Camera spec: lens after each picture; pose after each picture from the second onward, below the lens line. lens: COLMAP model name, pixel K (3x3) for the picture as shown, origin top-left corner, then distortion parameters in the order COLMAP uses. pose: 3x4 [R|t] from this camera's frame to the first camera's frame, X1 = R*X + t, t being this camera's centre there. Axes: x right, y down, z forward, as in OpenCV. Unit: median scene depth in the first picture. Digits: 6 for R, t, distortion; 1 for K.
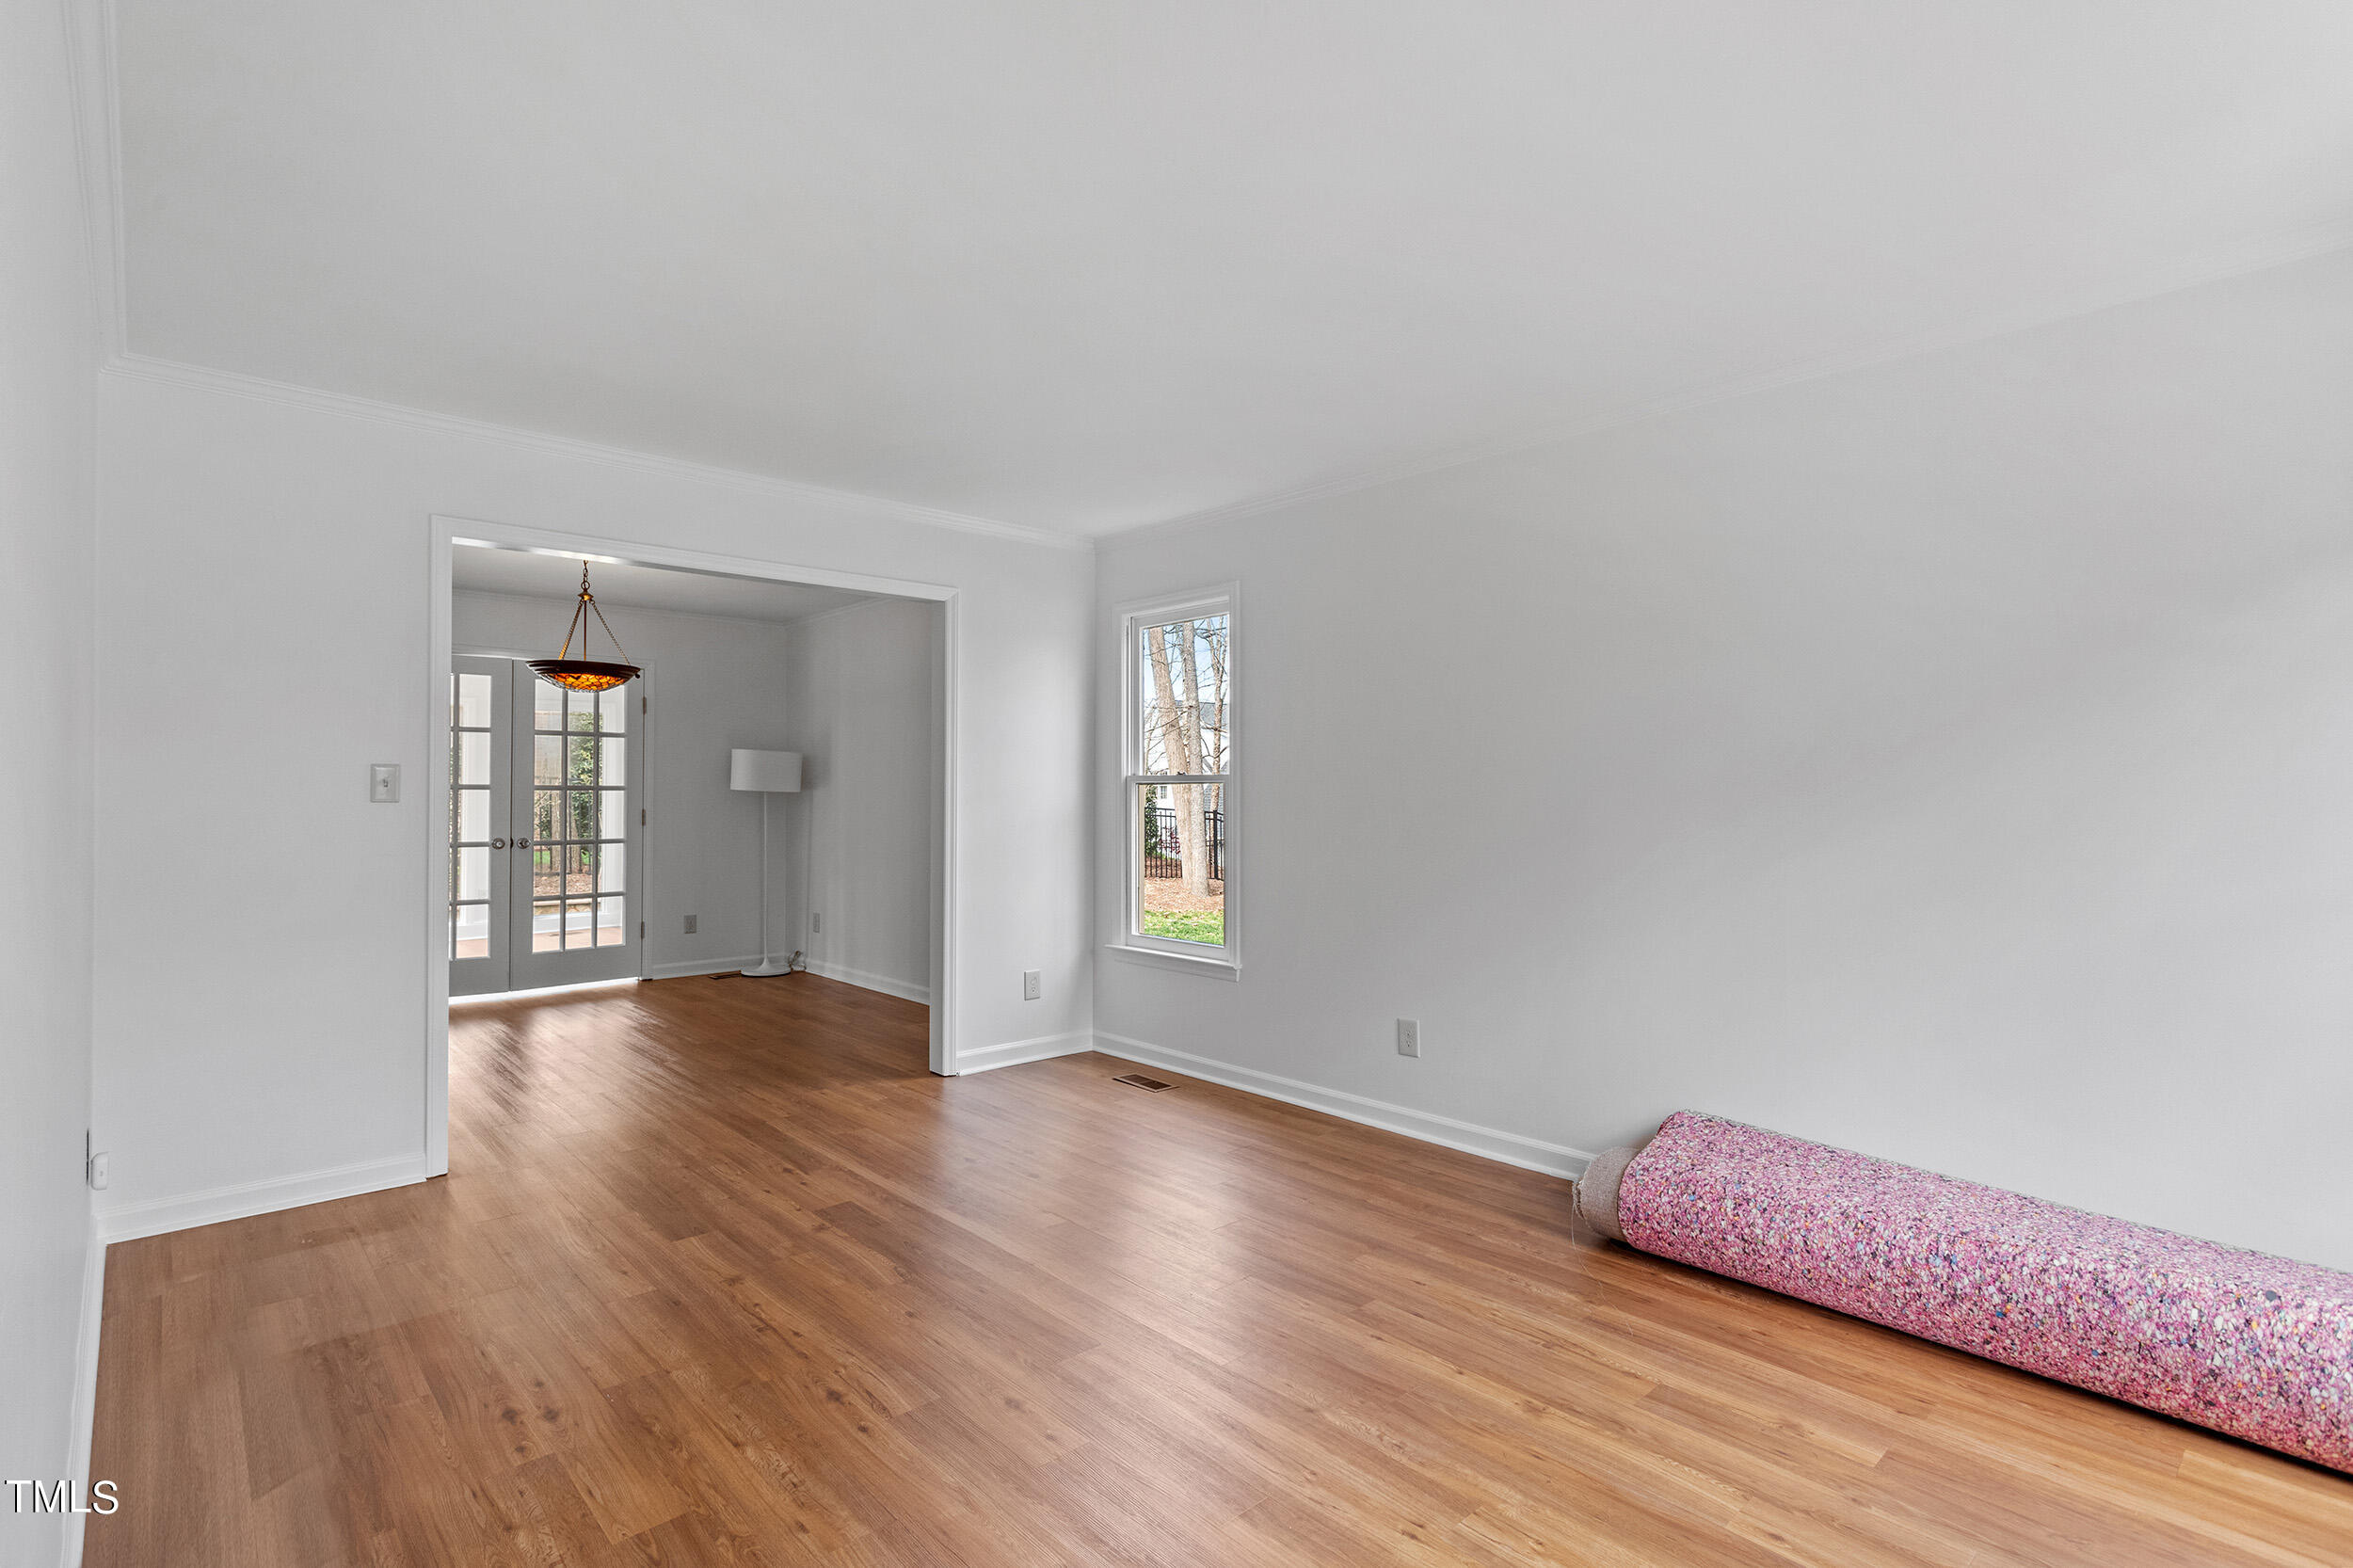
lens RADIAL K [[1142.0, 0, 1175.0], [0, 1142.0, 787.4], [0, 0, 1]] dist [0.004001, 0.001055]
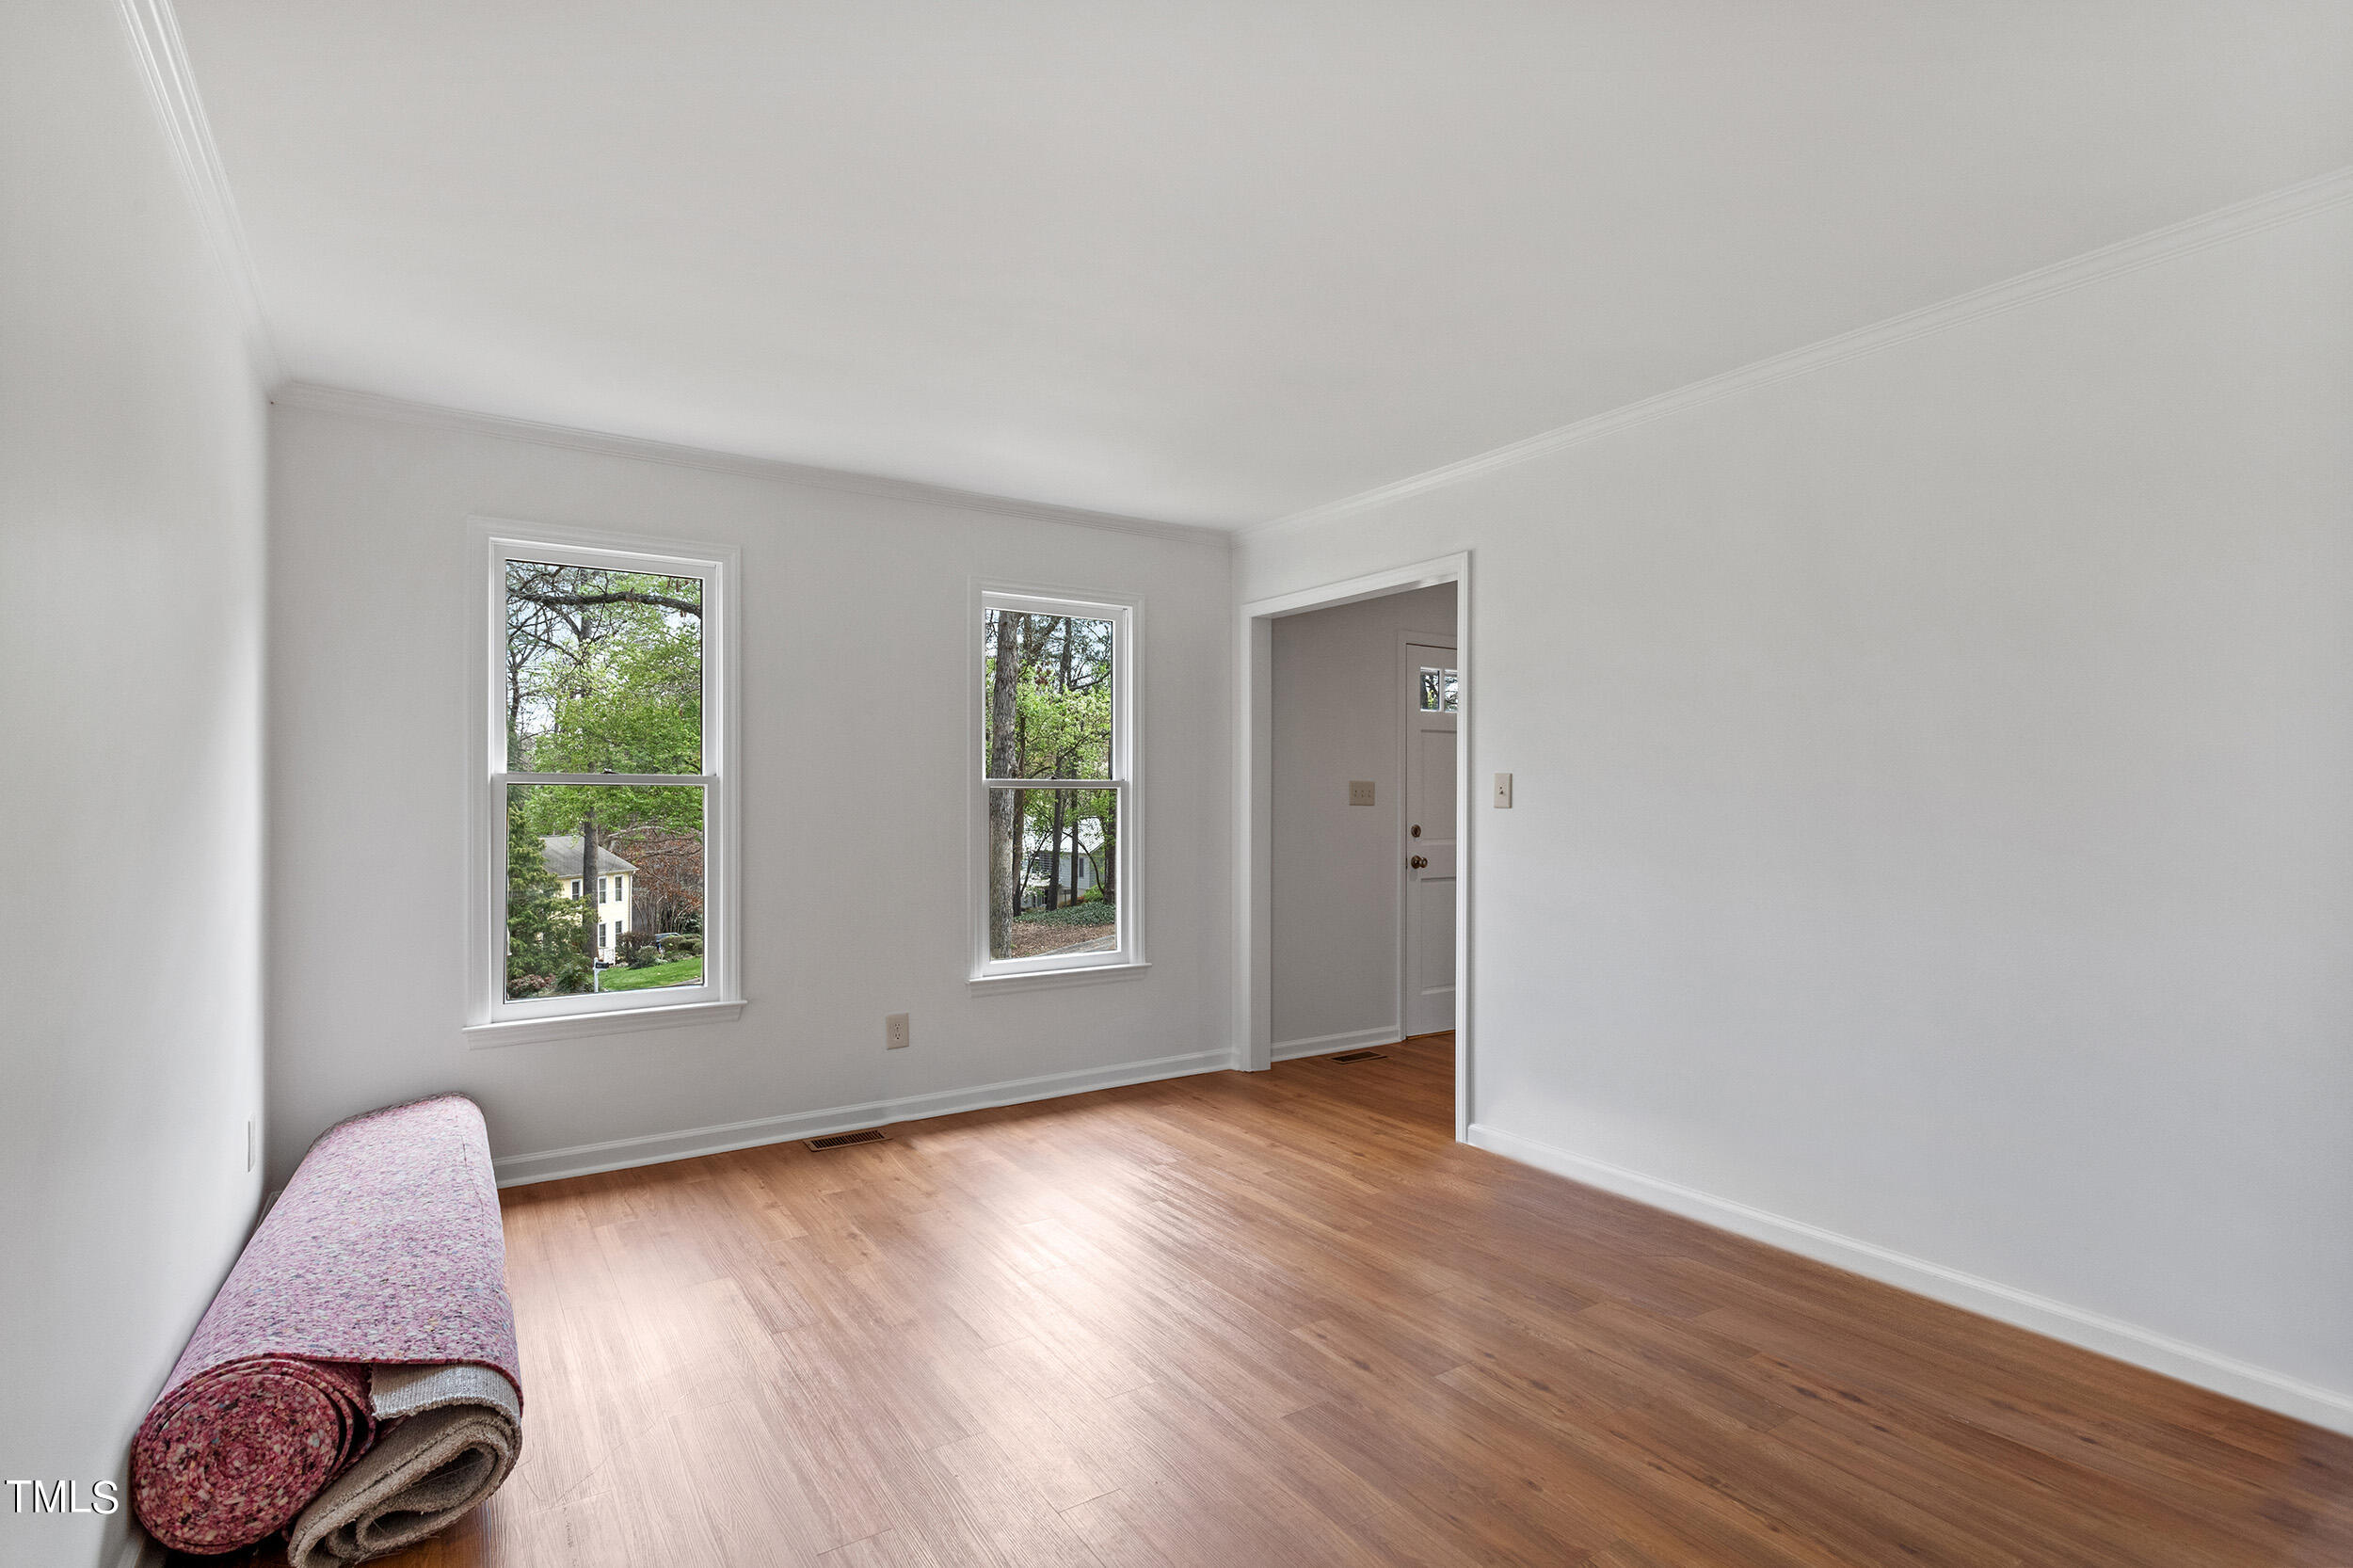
lens RADIAL K [[1142.0, 0, 1177.8], [0, 1142.0, 793.3], [0, 0, 1]] dist [0.004001, 0.001055]
pose [[-0.987507, -0.004076, 0.157525, -0.118730], [-0.005748, 0.999932, -0.010158, 0.010326], [-0.157473, -0.010937, -0.987463, 1.834276]]
